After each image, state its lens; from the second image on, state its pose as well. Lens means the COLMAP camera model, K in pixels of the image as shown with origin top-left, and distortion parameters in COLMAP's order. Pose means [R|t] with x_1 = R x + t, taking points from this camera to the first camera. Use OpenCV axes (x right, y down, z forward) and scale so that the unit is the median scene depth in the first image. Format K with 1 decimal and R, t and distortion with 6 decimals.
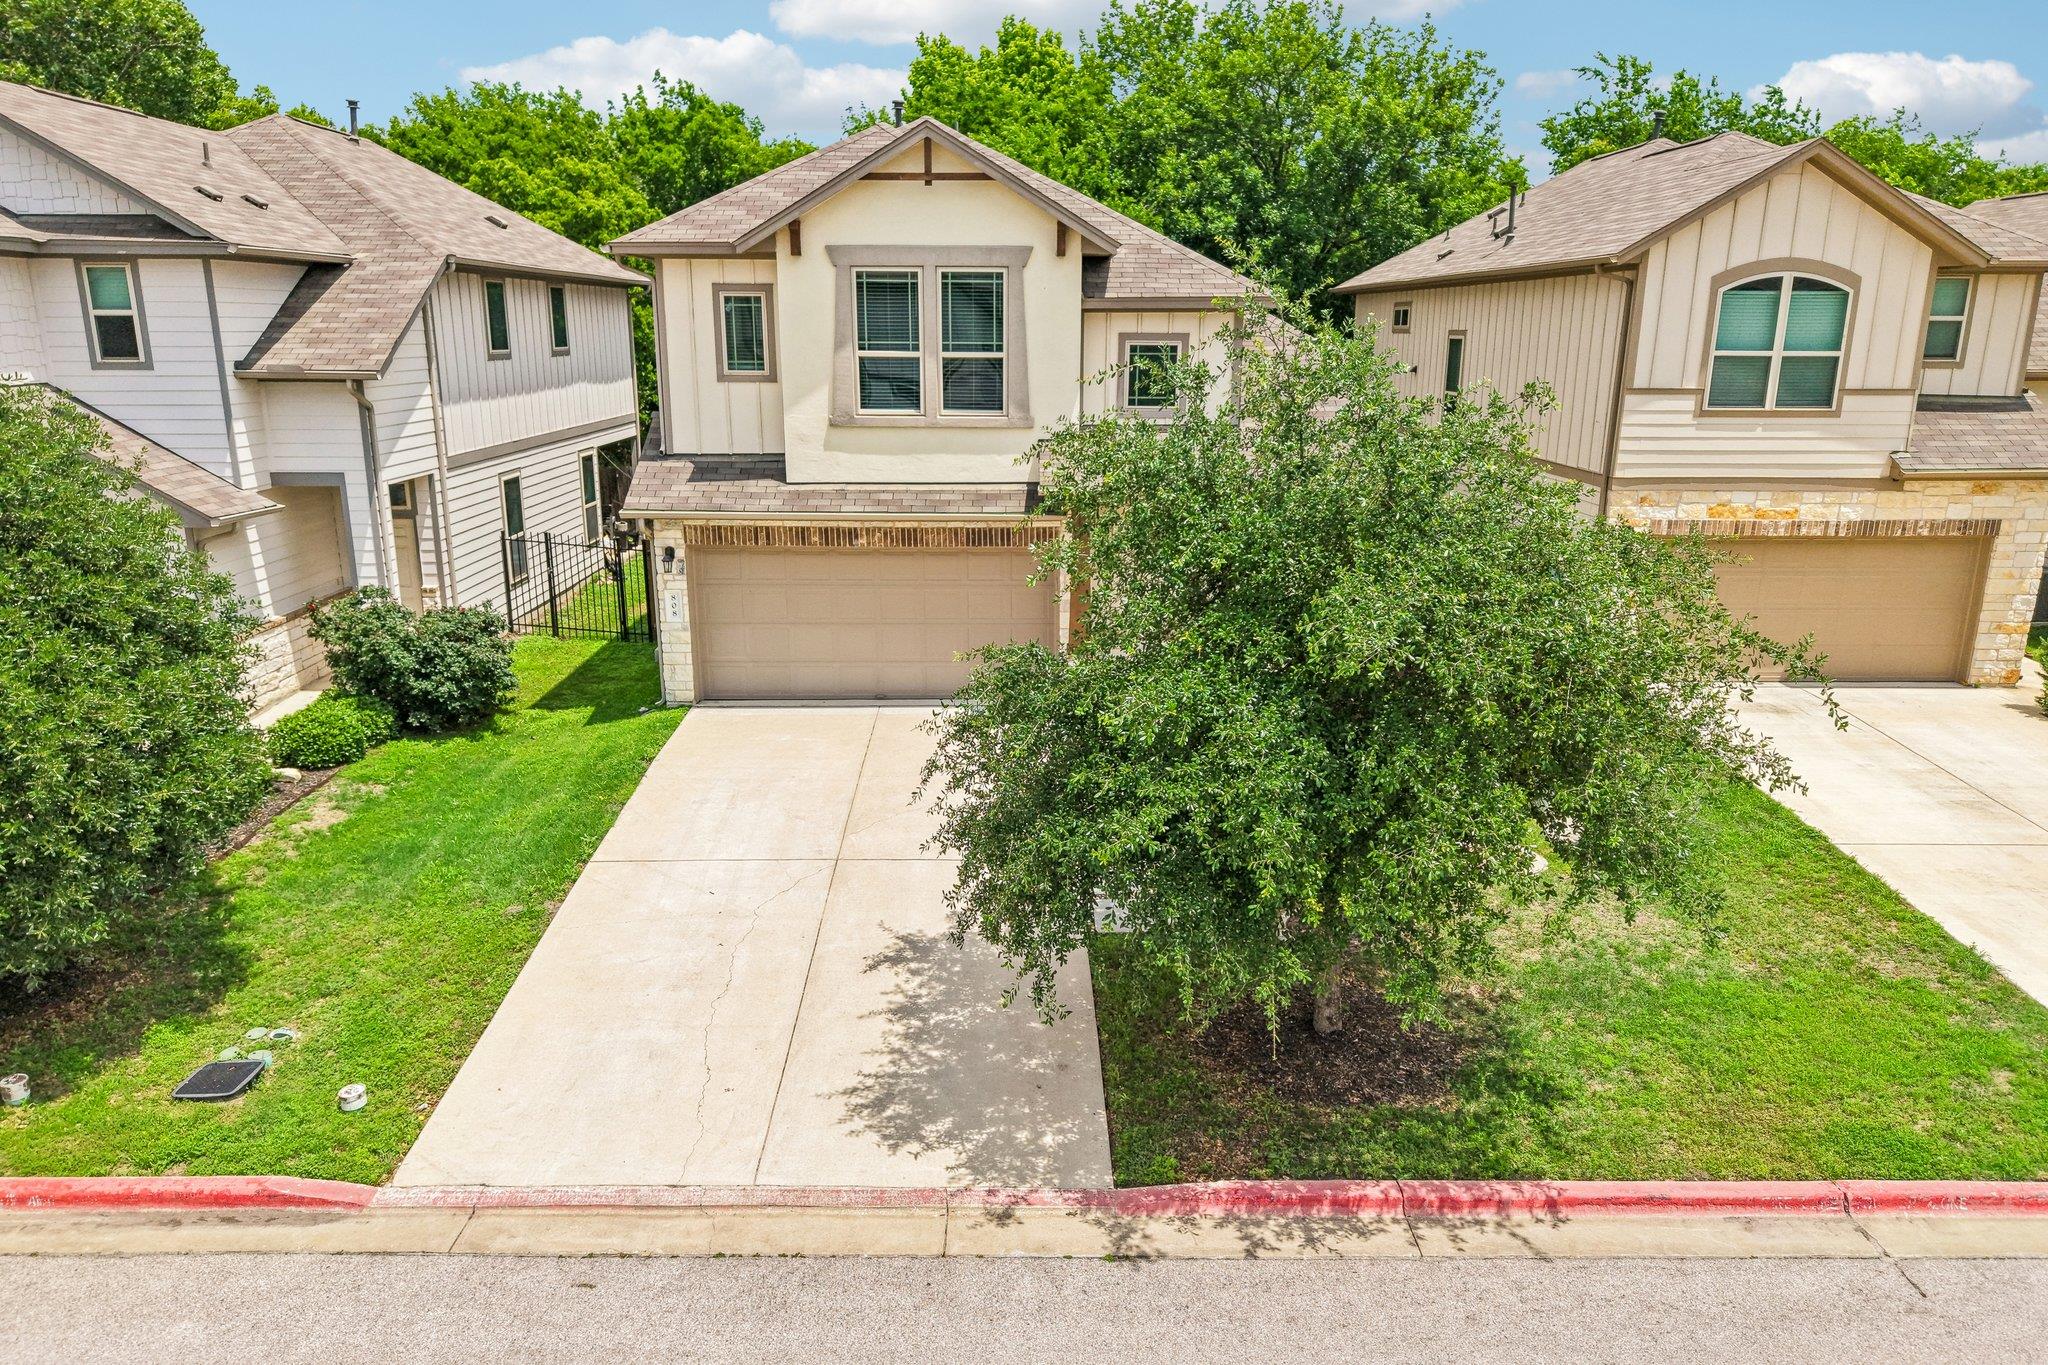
lens RADIAL K [[1376.4, 0, 1024.0], [0, 1376.4, 682.5], [0, 0, 1]] dist [0.091596, -0.130680]
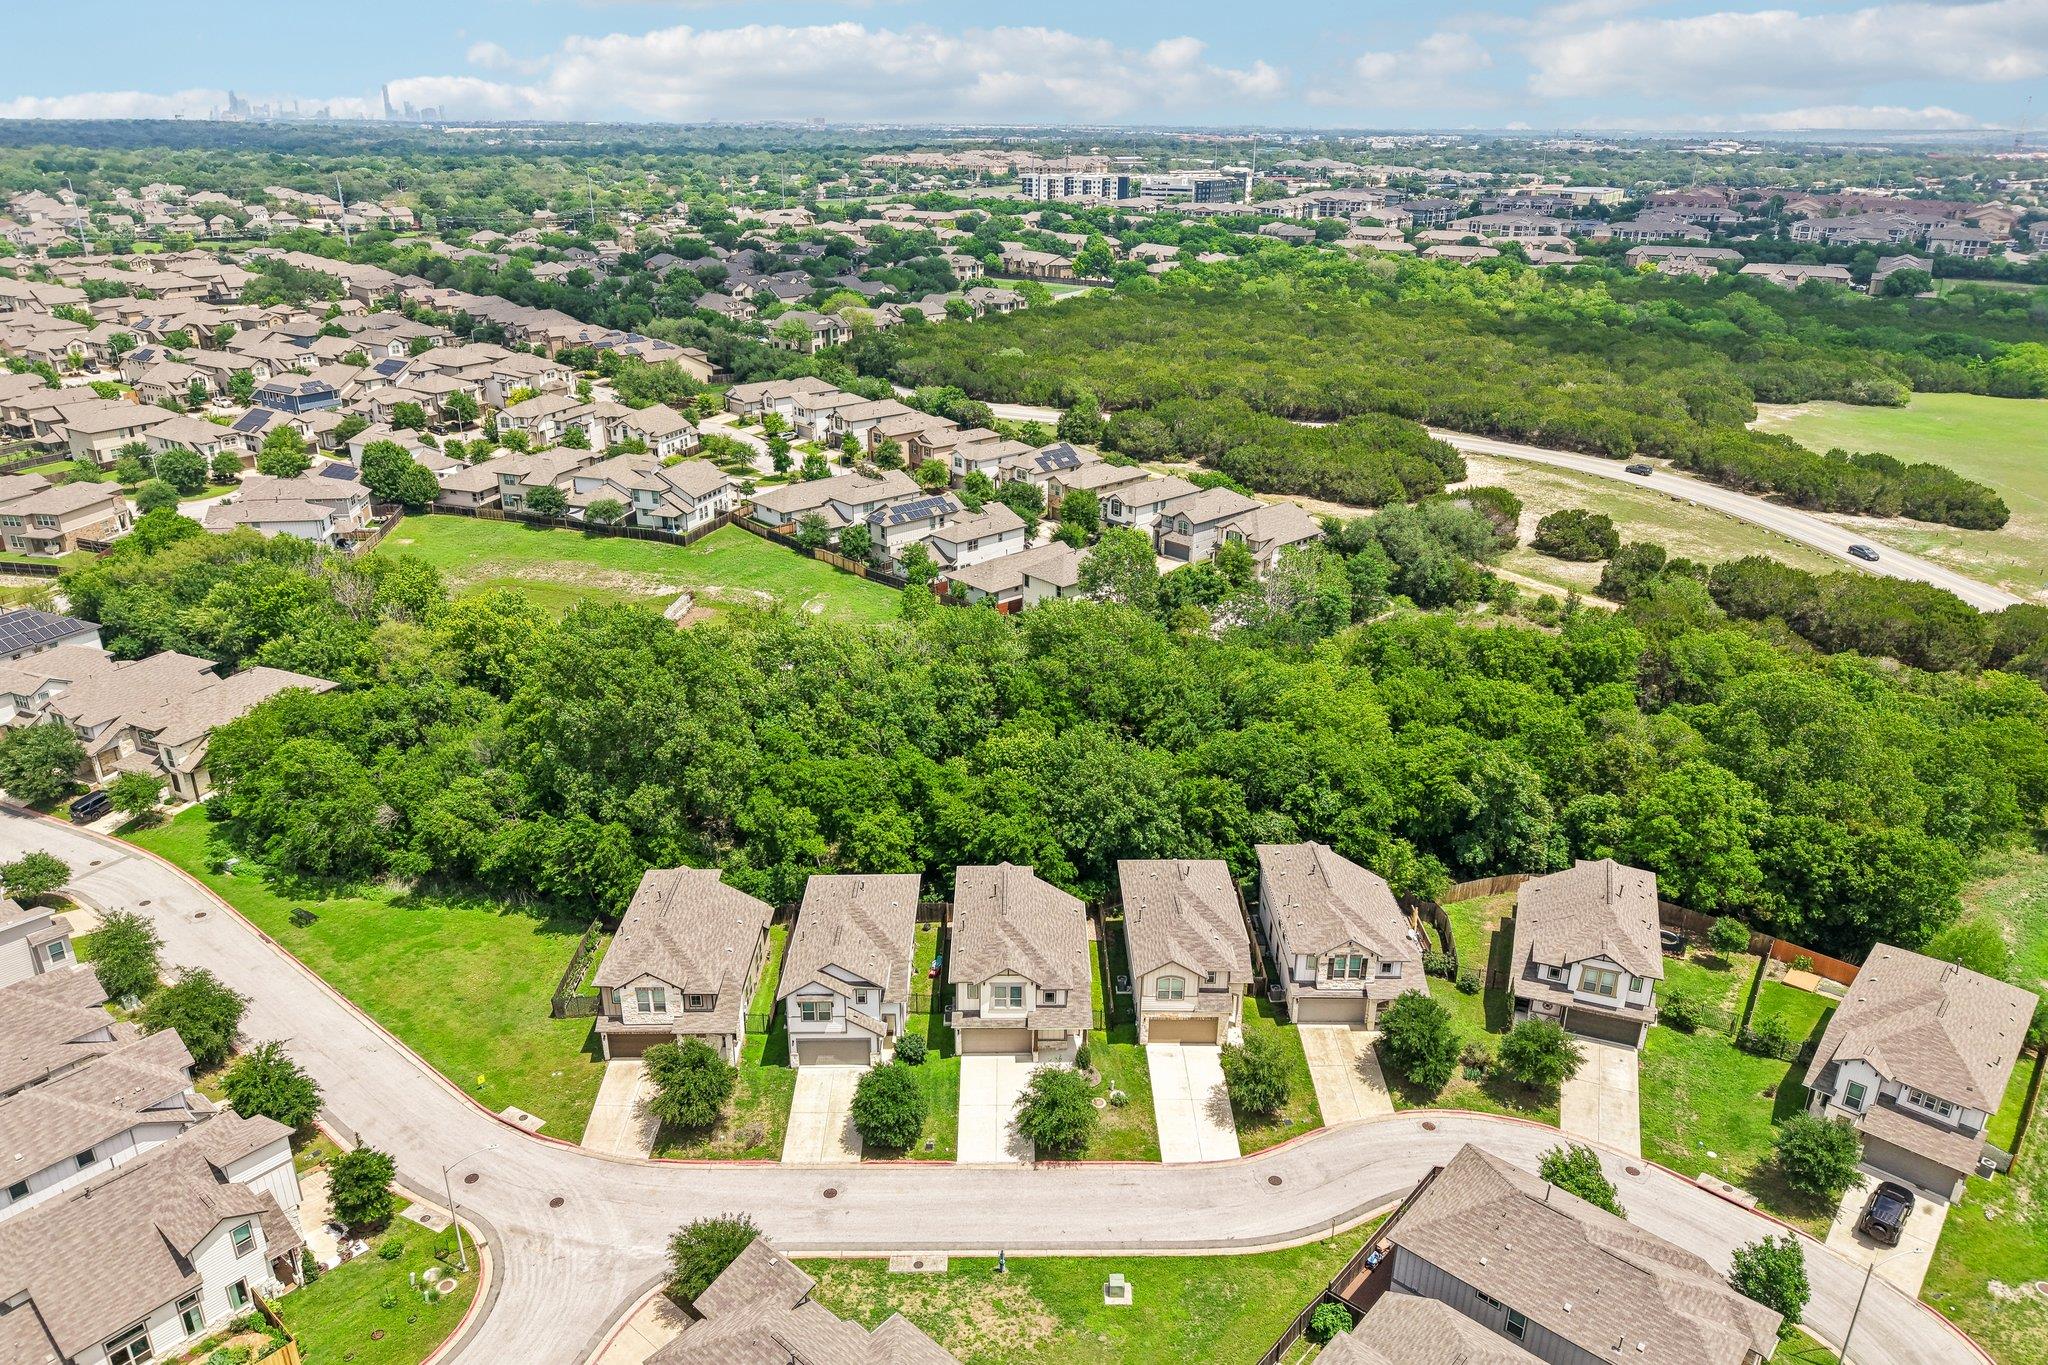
lens RADIAL K [[1376.4, 0, 1024.0], [0, 1376.4, 682.5], [0, 0, 1]] dist [0.091596, -0.130680]
pose [[0.999952, -0.004613, -0.008653, 0.045157], [0.005706, 0.991370, 0.130966, -2.133705], [0.007974, -0.131009, 0.991349, -4.123214]]
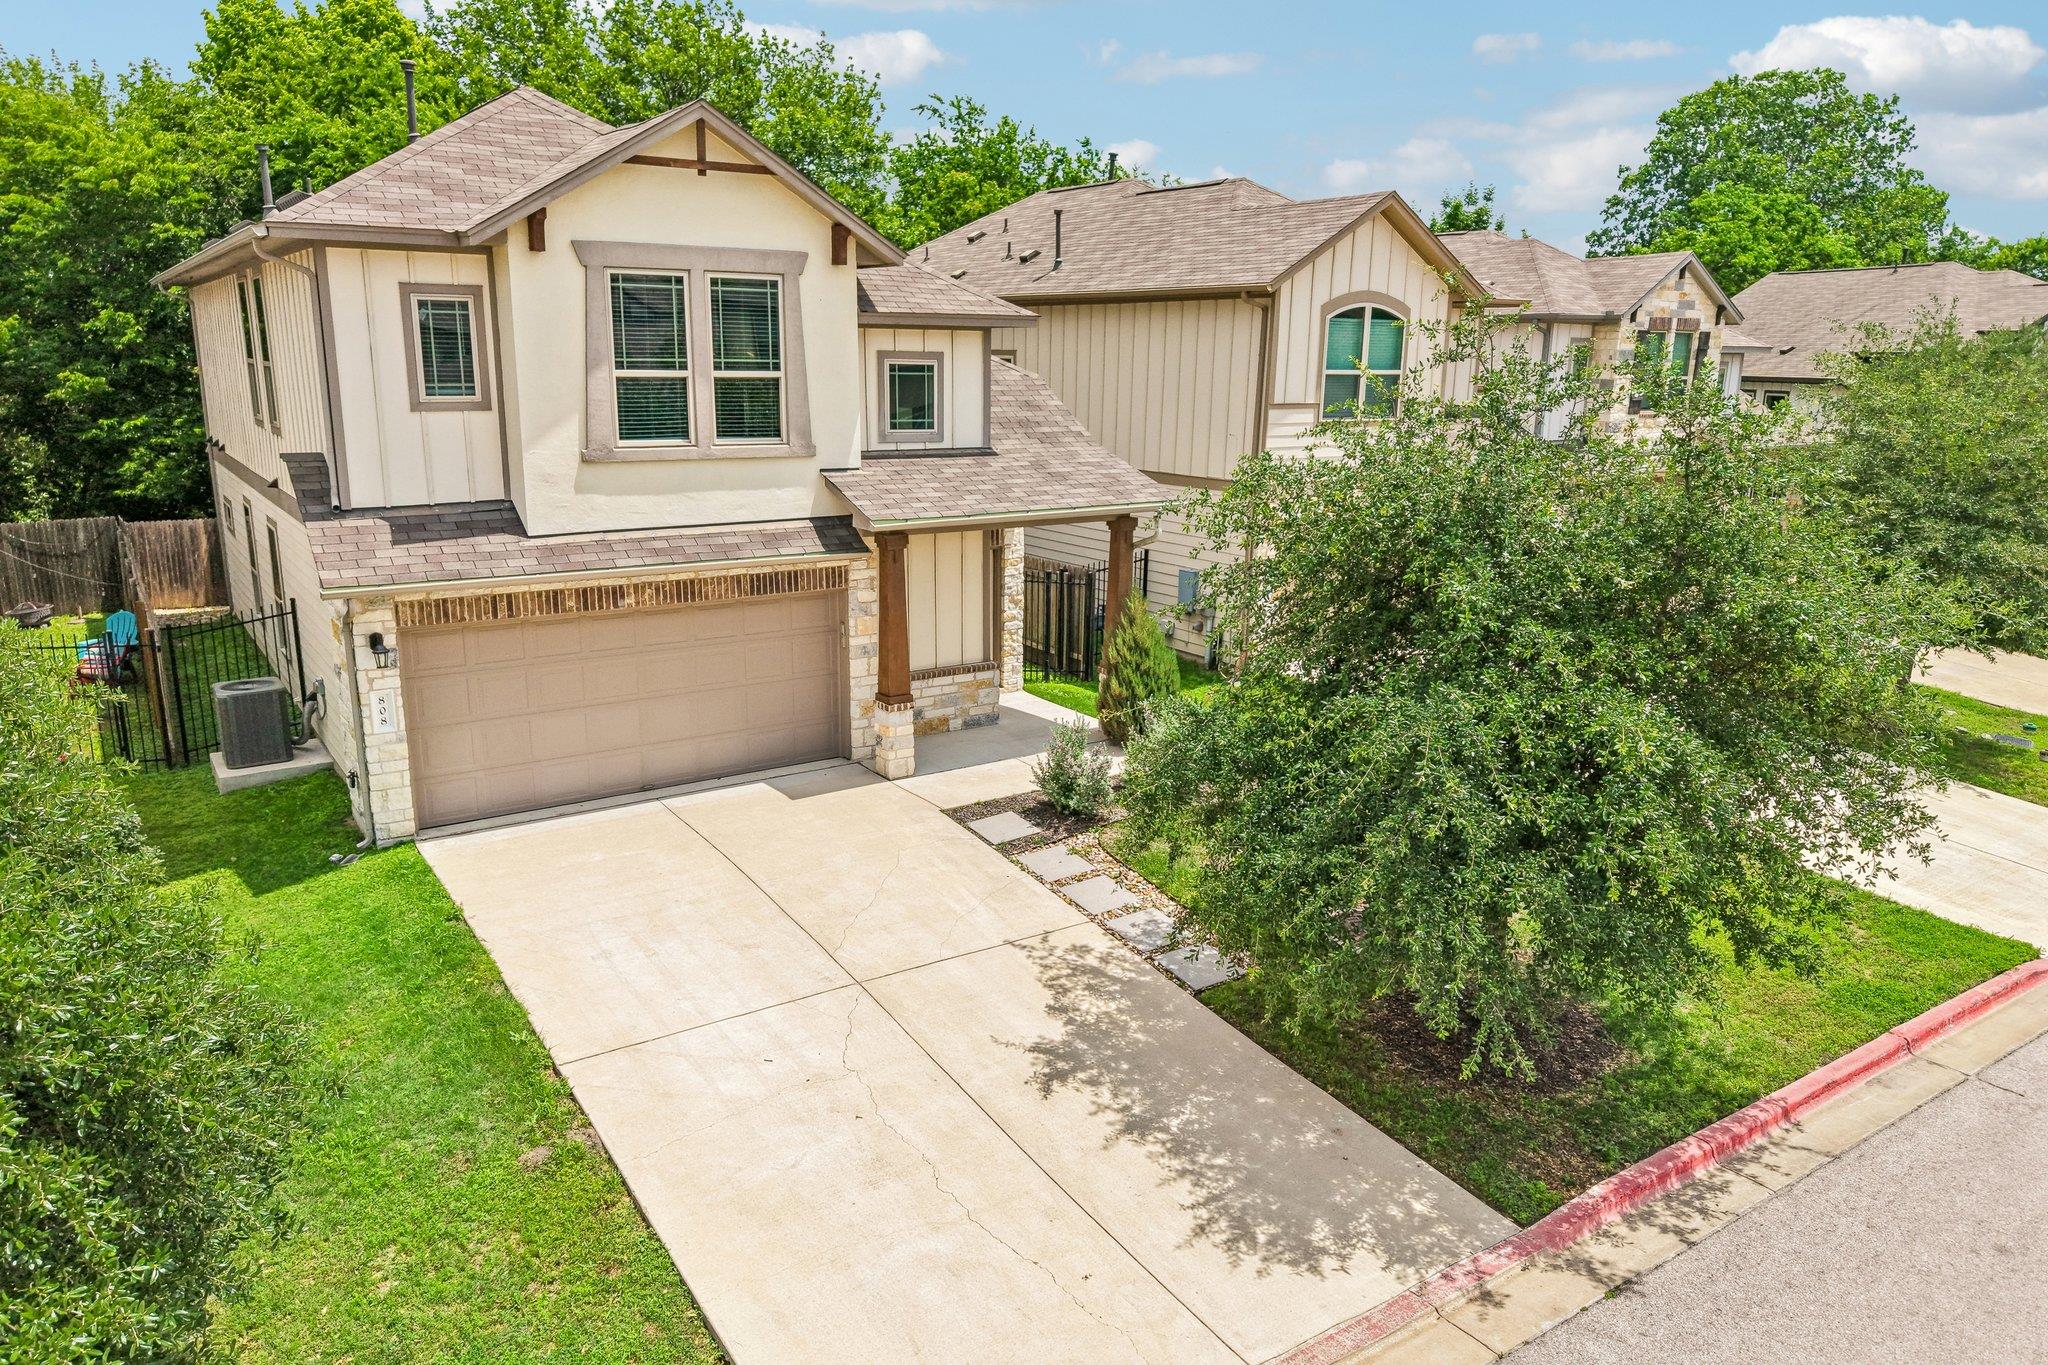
lens RADIAL K [[1391.2, 0, 1024.0], [0, 1391.2, 682.5], [0, 0, 1]] dist [0.040969, -0.049510]
pose [[0.833234, -0.123986, 0.538840, -0.380432], [0.130226, 0.991125, 0.026680, -0.047258], [-0.537366, 0.047941, 0.841986, 0.184476]]
